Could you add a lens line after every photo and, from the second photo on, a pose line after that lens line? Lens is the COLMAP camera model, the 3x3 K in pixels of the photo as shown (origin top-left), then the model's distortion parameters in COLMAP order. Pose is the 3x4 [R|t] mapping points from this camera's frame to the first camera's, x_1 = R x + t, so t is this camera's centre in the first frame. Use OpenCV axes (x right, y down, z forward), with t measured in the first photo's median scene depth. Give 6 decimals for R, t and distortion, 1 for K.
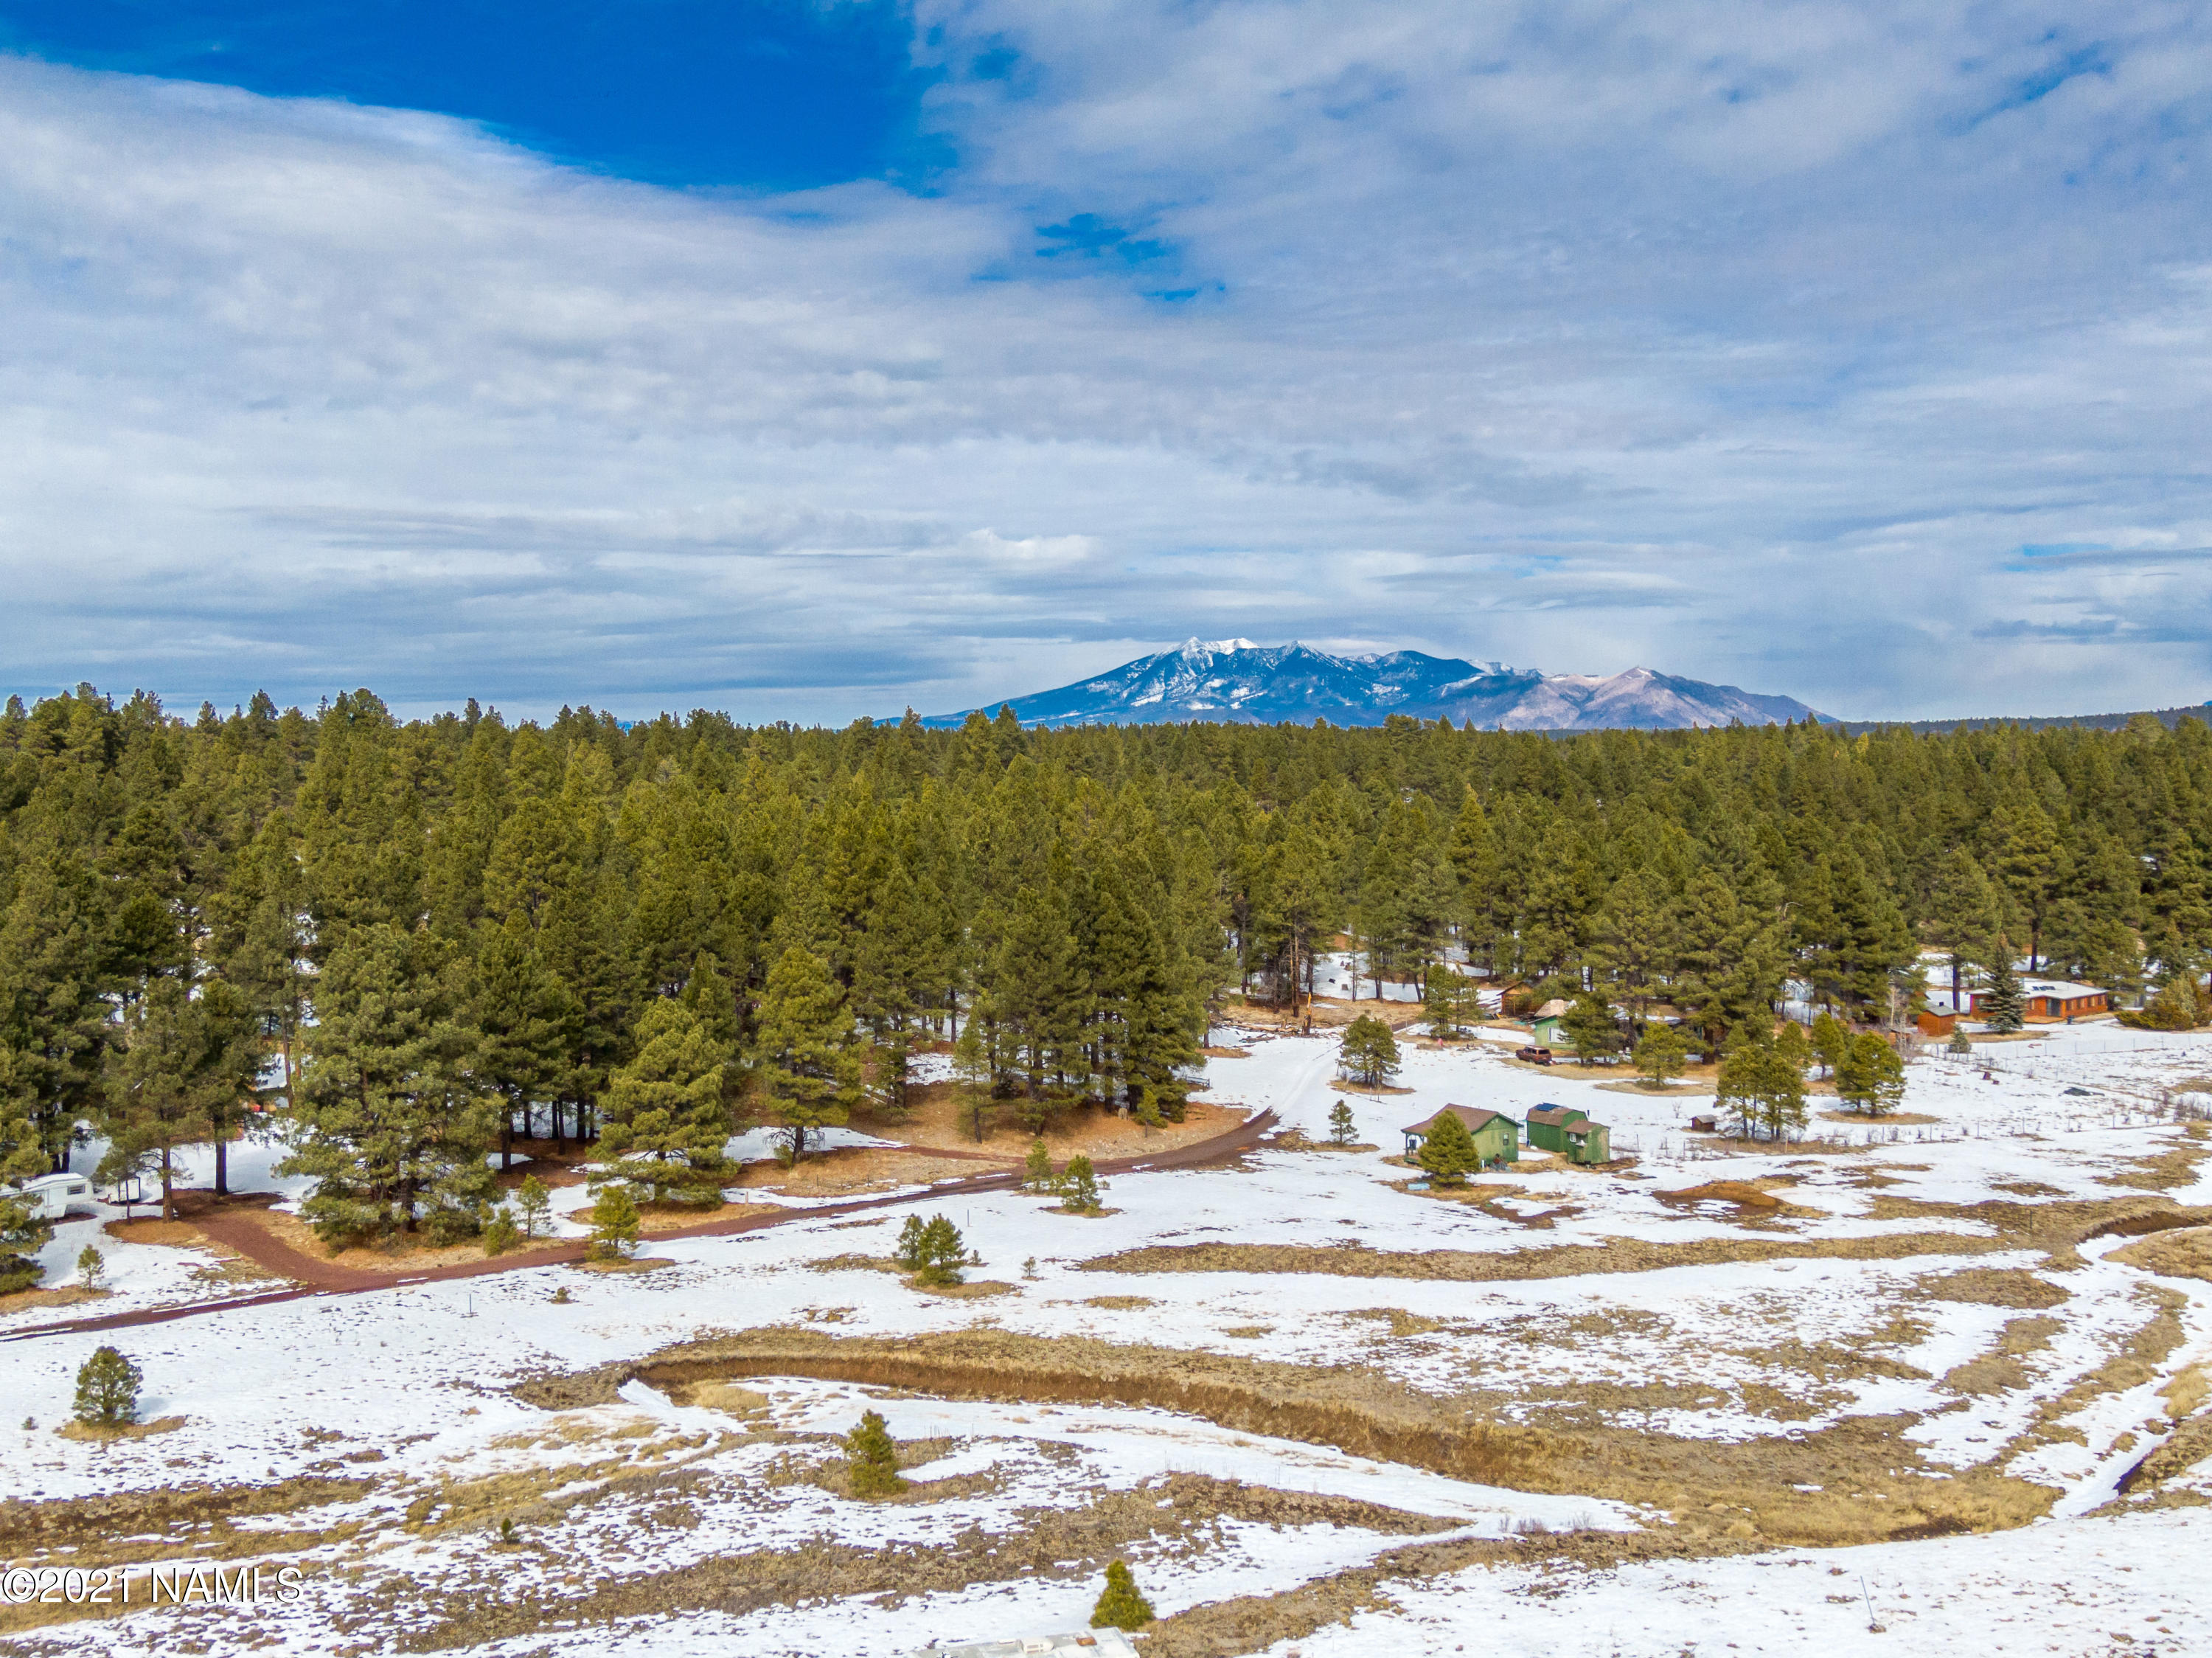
lens RADIAL K [[2296.4, 0, 1077.2], [0, 2296.4, 826.7], [0, 0, 1]] dist [0.003181, 0.000000]
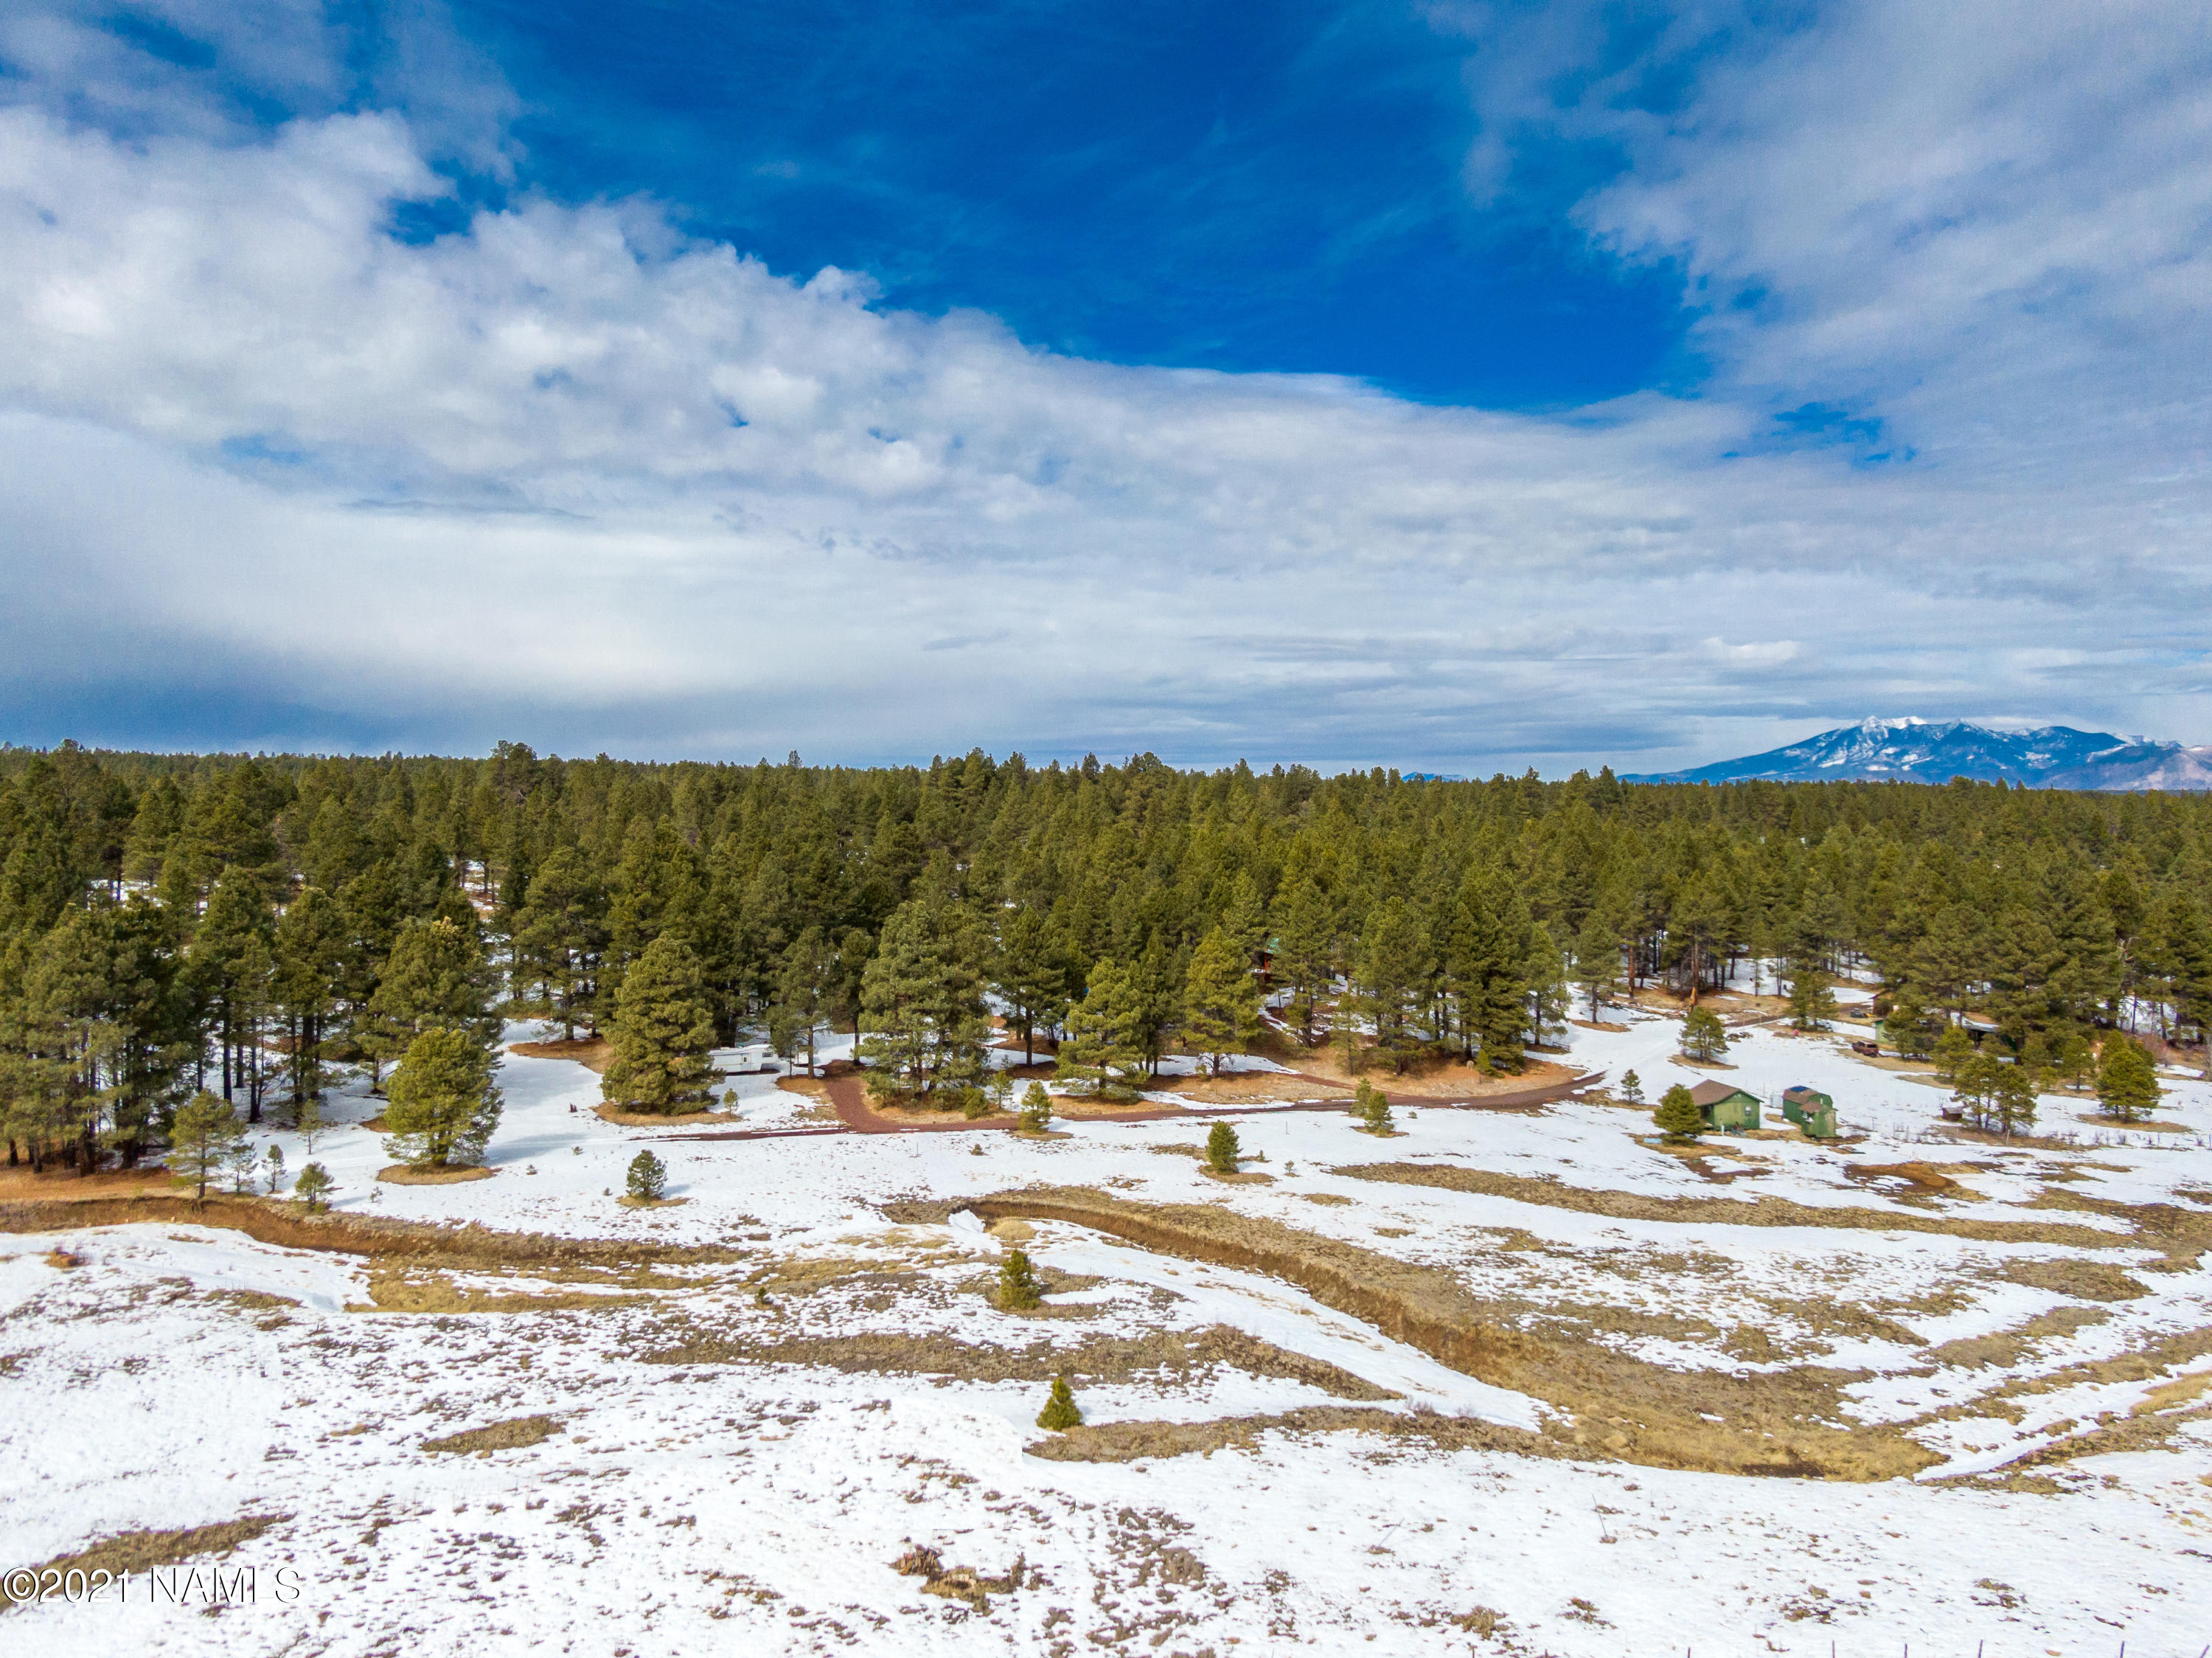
lens RADIAL K [[1549.0, 0, 1104.6], [0, 1549.0, 818.0], [0, 0, 1]] dist [0.019437, -0.029236]
pose [[0.917590, 0.022944, -0.396865, 0.226959], [-0.029914, 0.999488, -0.011382, -0.005968], [0.396400, 0.022316, 0.917807, 0.076825]]
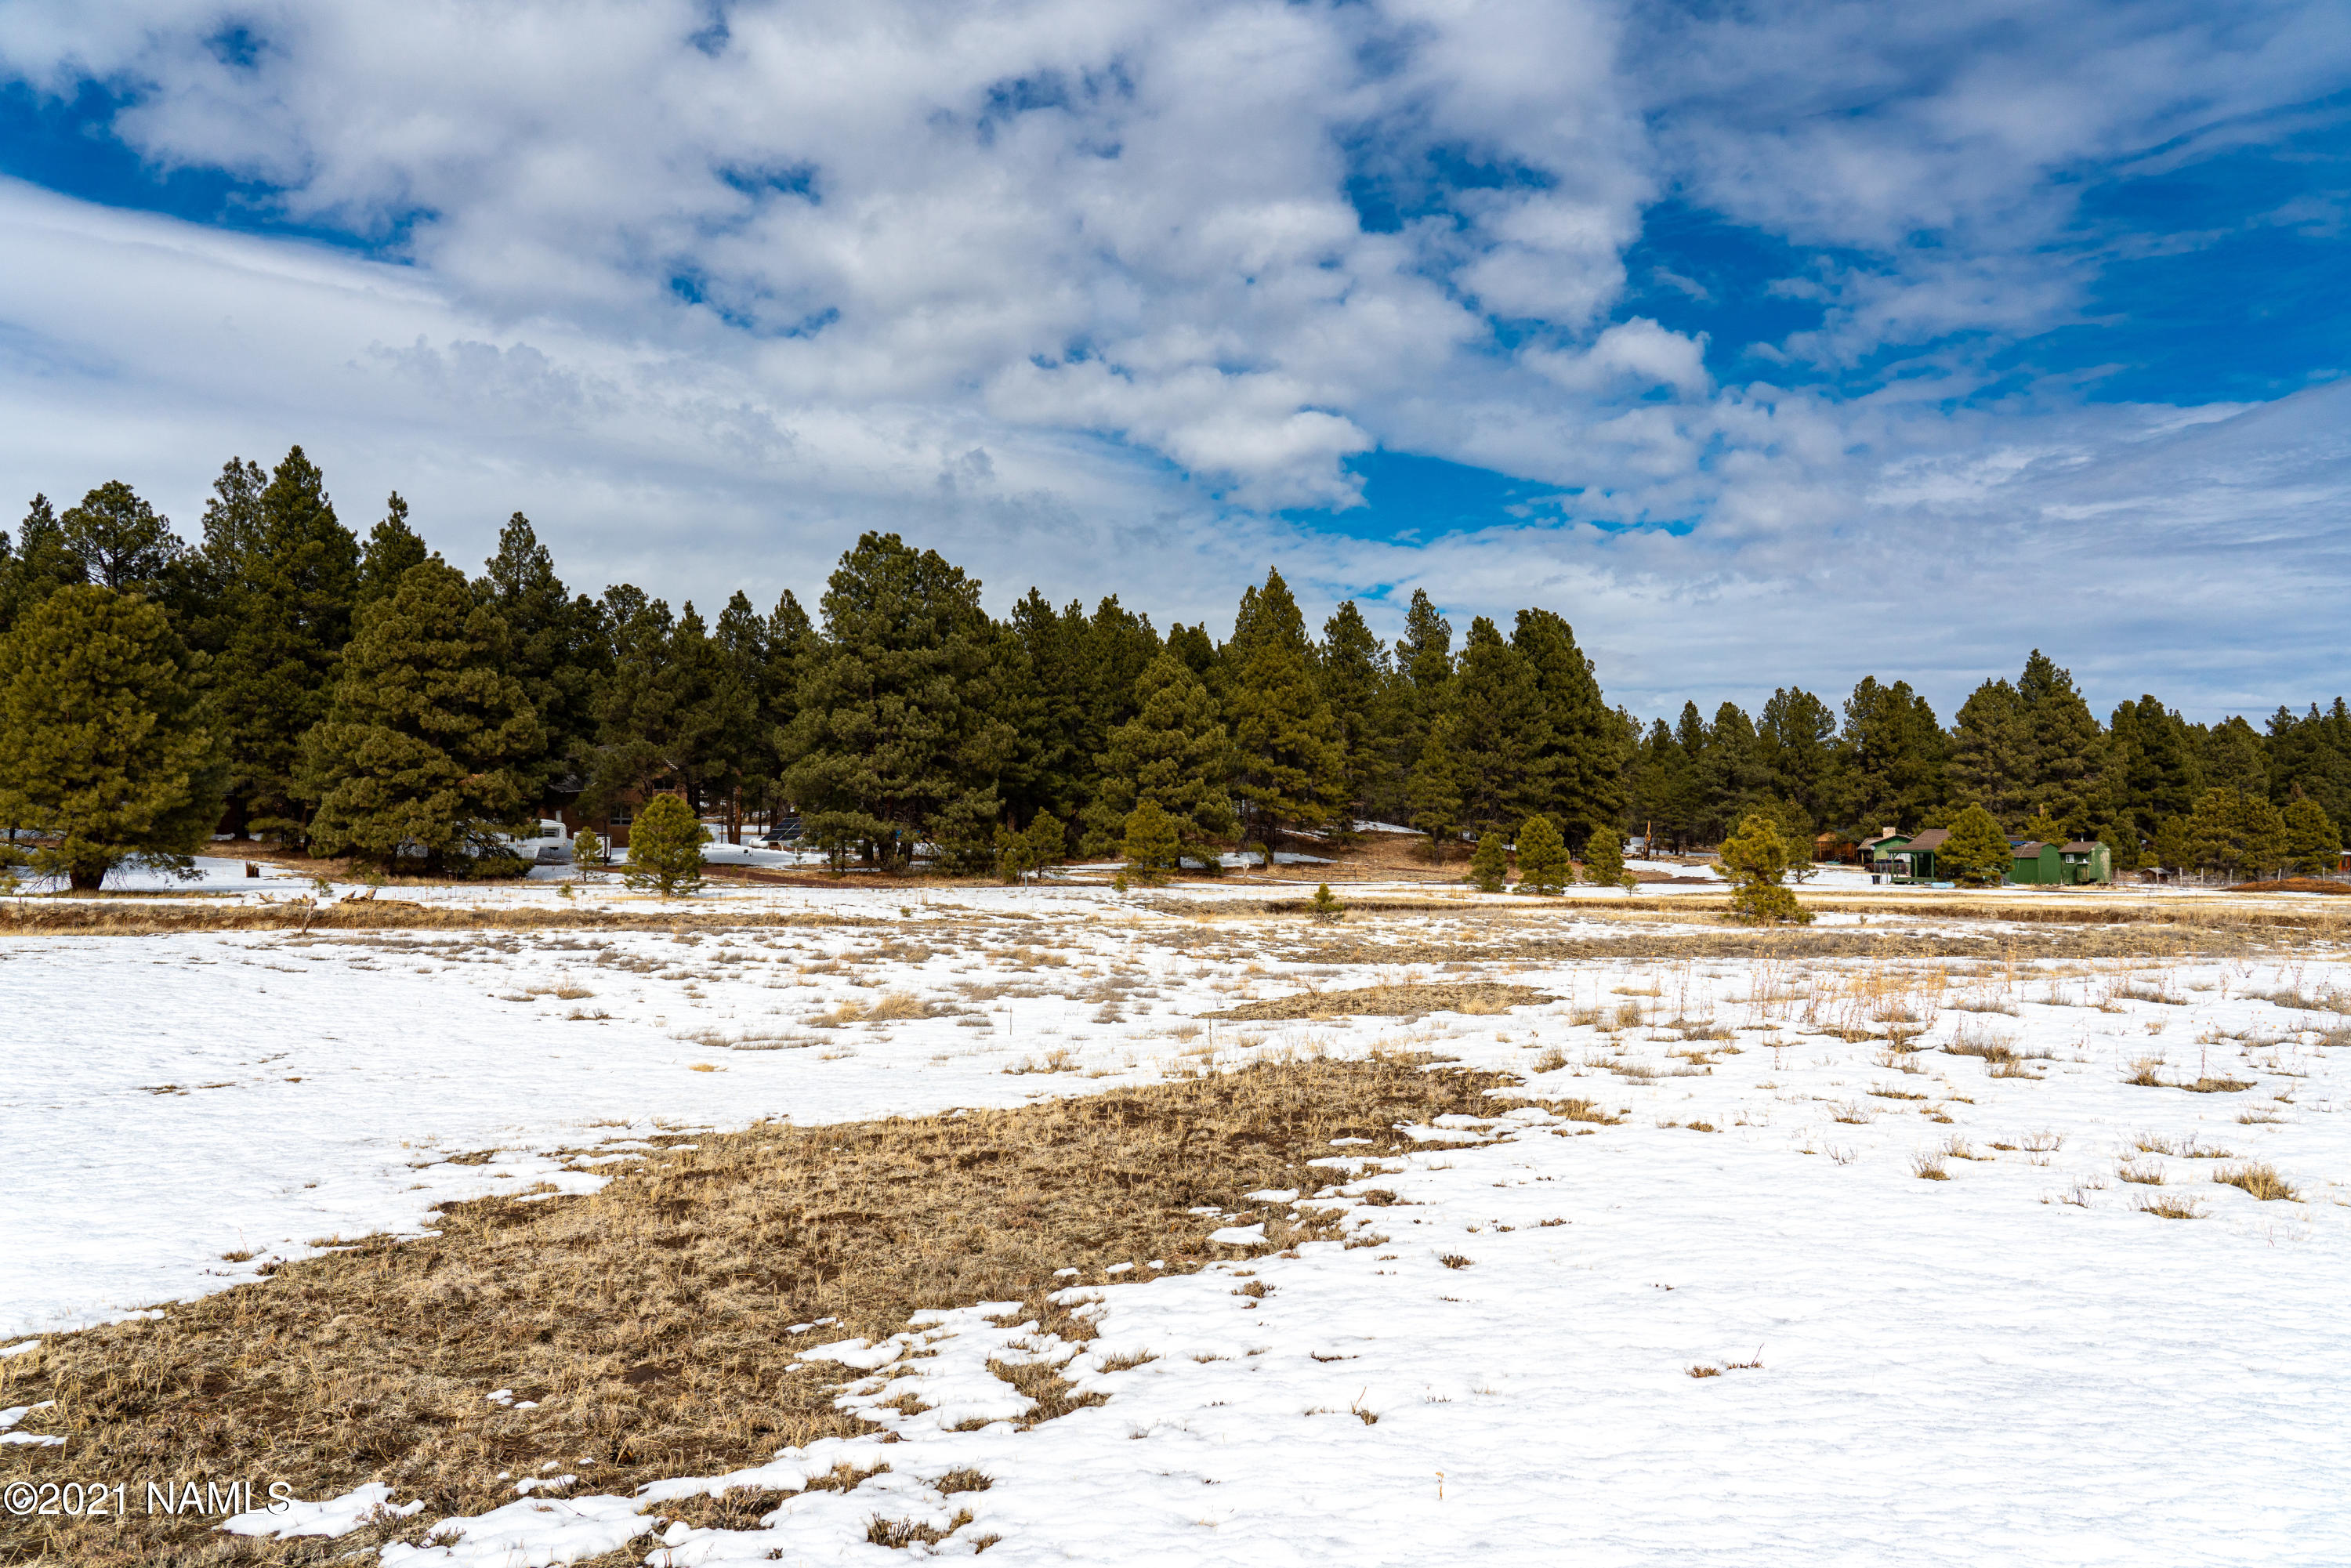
lens RADIAL K [[1749.8, 0, 1156.8], [0, 1749.8, 785.0], [0, 0, 1]] dist [-0.005025, 0.006182]
pose [[0.999564, 0.019994, -0.021705, -0.174749], [-0.021490, 0.997242, -0.071043, 0.188679], [0.020225, 0.071478, 0.997237, 0.294136]]
